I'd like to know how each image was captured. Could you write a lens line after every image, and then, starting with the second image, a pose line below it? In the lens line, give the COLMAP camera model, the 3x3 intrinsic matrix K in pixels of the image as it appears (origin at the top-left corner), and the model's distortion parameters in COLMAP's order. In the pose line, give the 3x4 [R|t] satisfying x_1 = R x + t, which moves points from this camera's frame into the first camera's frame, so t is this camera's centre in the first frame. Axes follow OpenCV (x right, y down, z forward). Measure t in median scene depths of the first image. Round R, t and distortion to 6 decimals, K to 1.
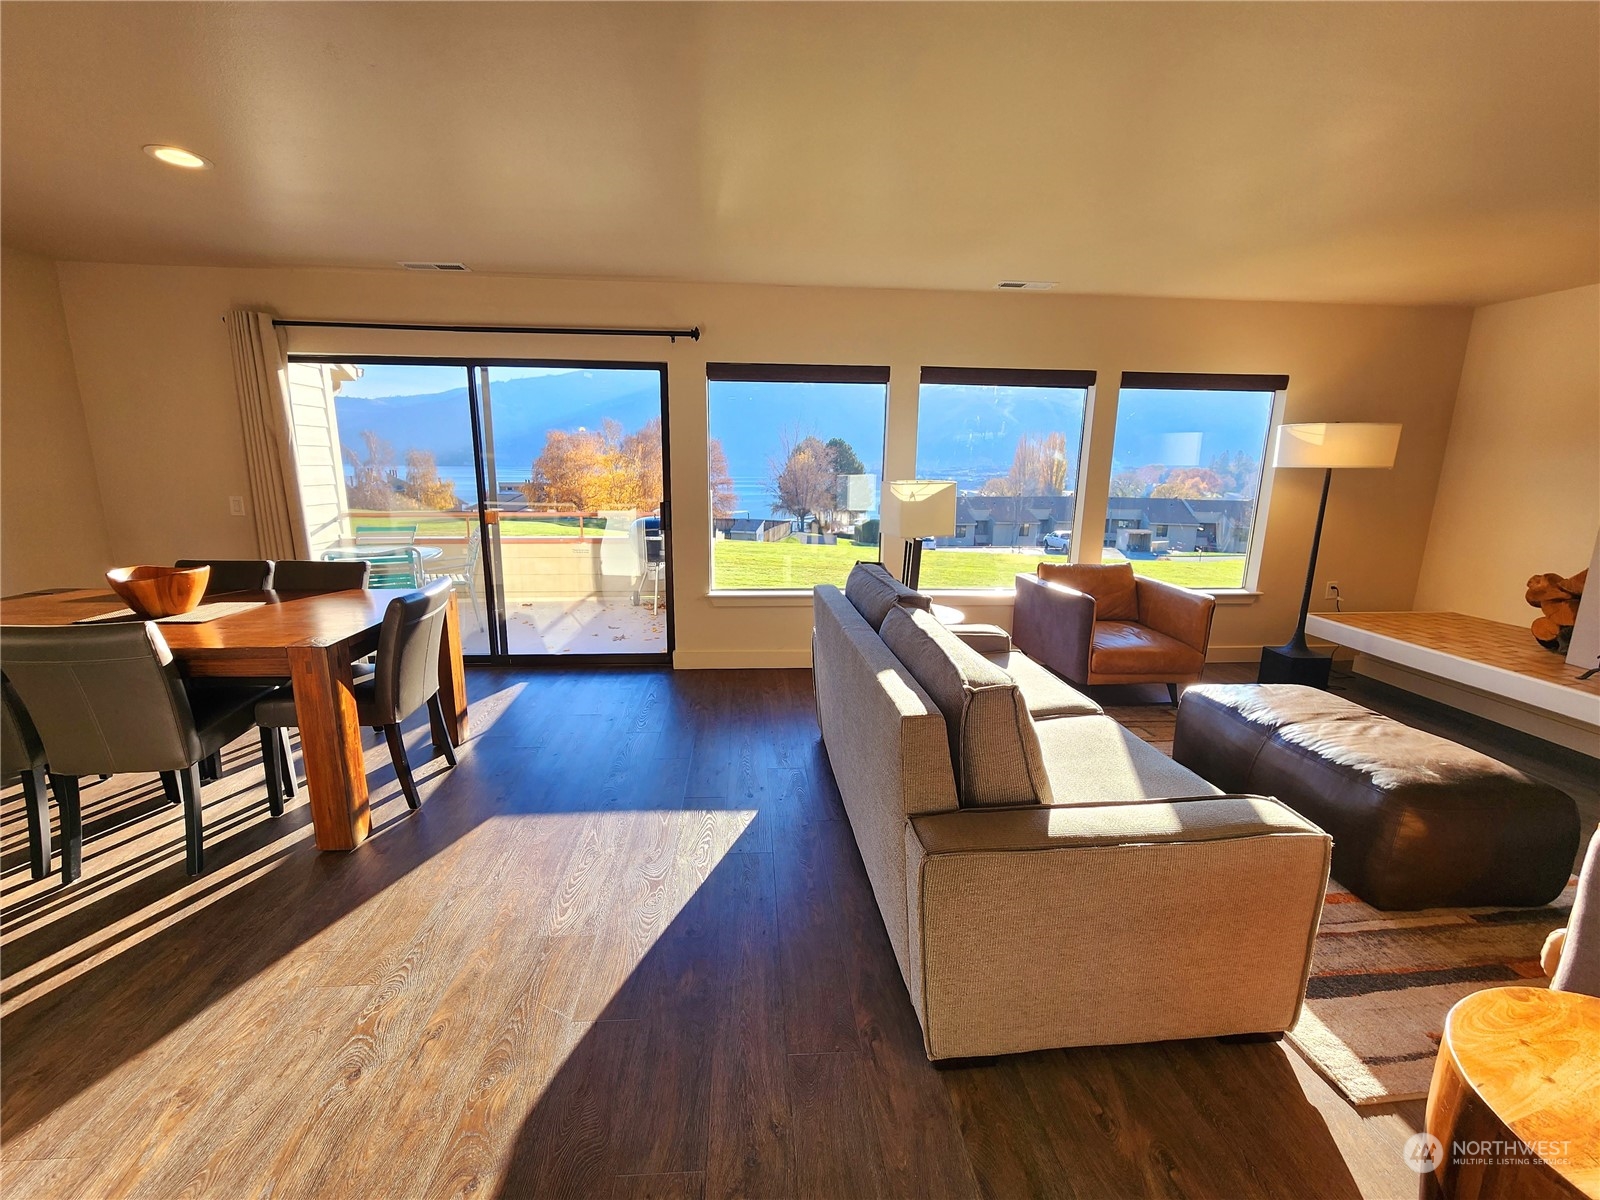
lens RADIAL K [[659.6, 0, 797.4], [0, 659.6, 601.3], [0, 0, 1]] dist [0.000826, -0.000034]
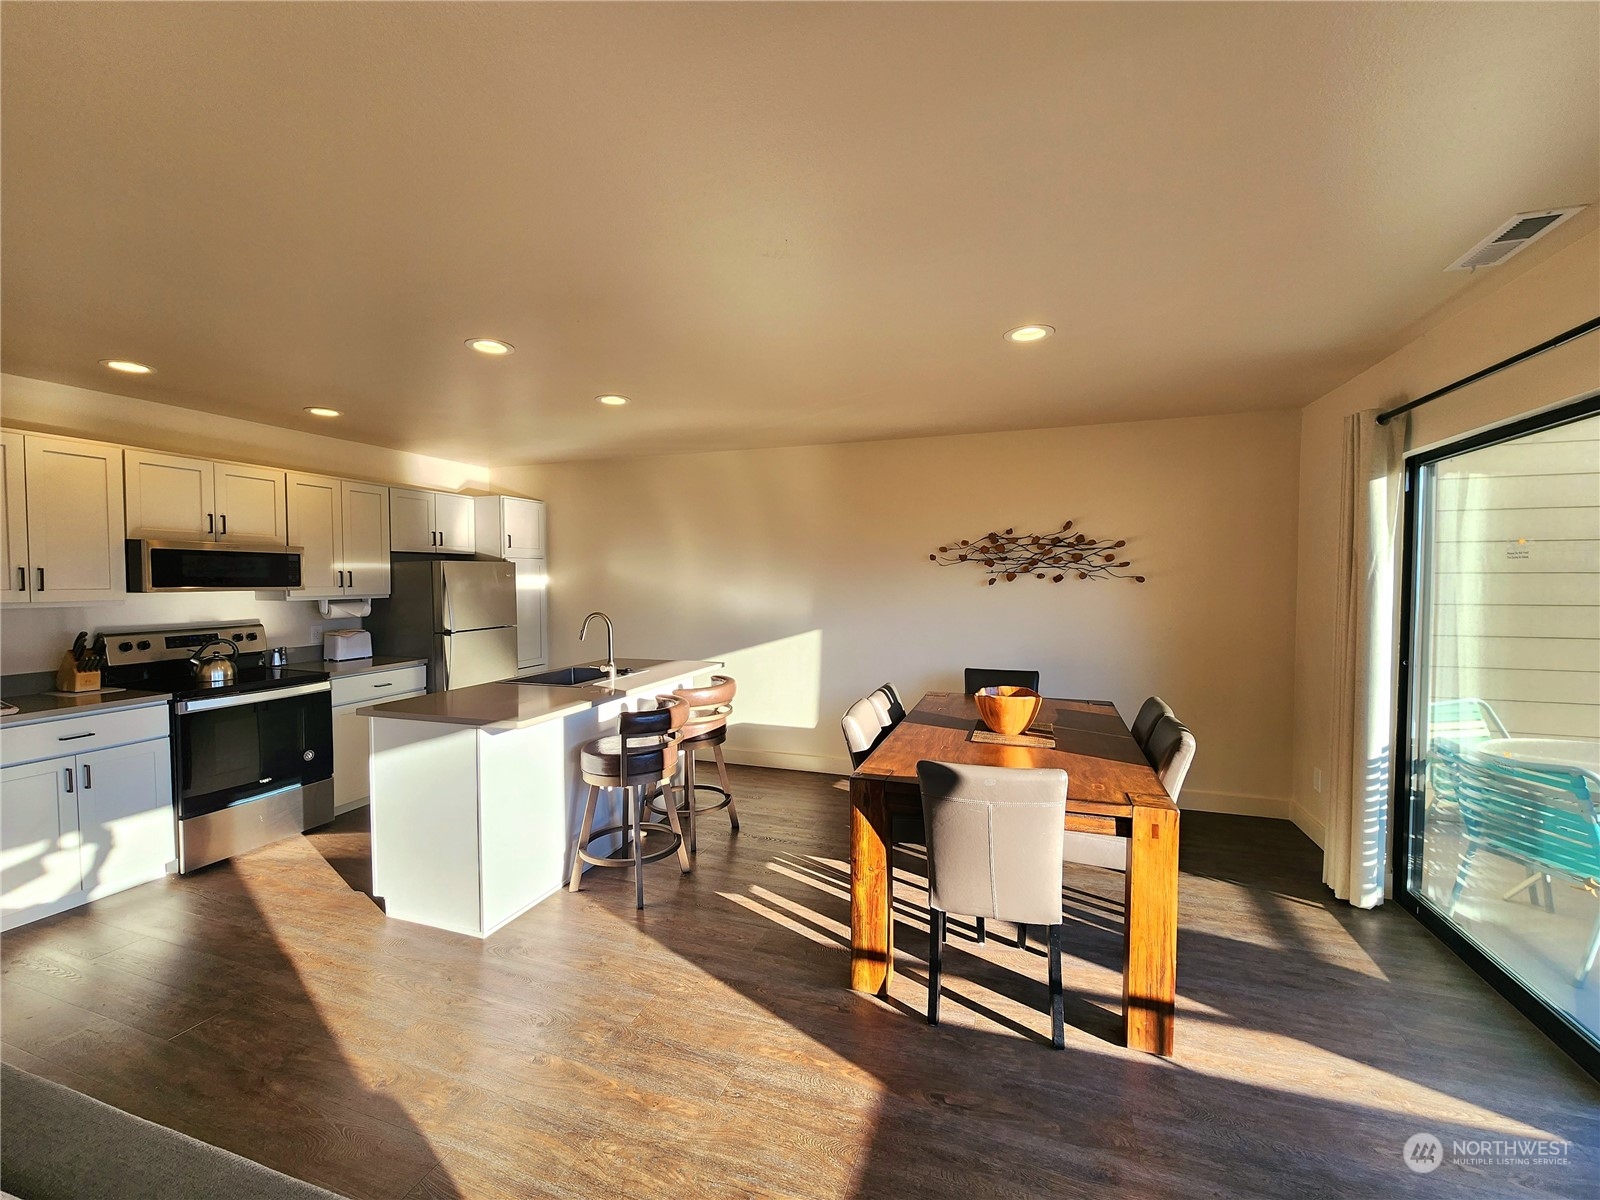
lens RADIAL K [[659.6, 0, 797.4], [0, 659.6, 601.3], [0, 0, 1]] dist [0.000826, -0.000034]
pose [[-0.407211, 0.019778, -0.913120, 0.145328], [-0.191439, 0.975709, 0.106507, -0.161849], [0.893046, 0.218177, -0.393533, 0.695607]]
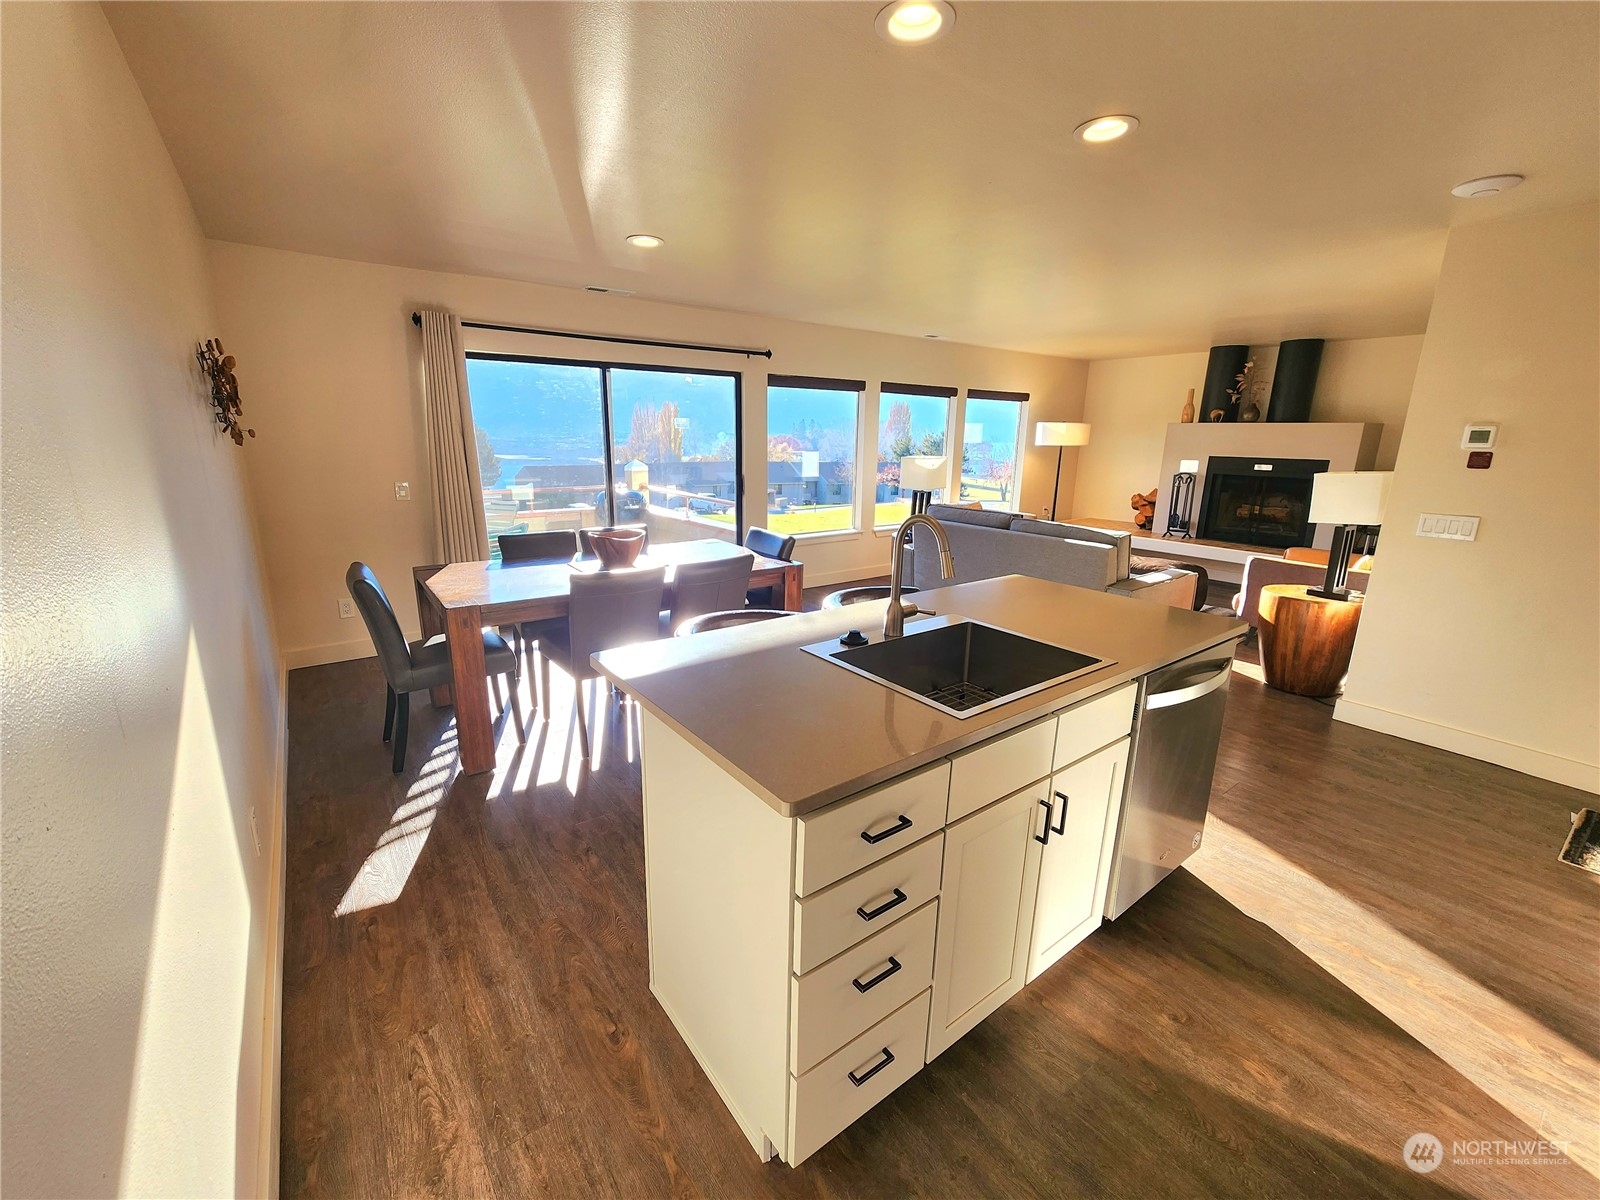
lens RADIAL K [[654.4, 0, 785.3], [0, 654.4, 600.2], [0, 0, 1]] dist [0.000540, -0.000097]
pose [[0.852586, -0.128919, 0.506436, -0.876847], [0.104080, 0.991568, 0.077196, 0.015607], [-0.512118, -0.013107, 0.858815, -0.232724]]
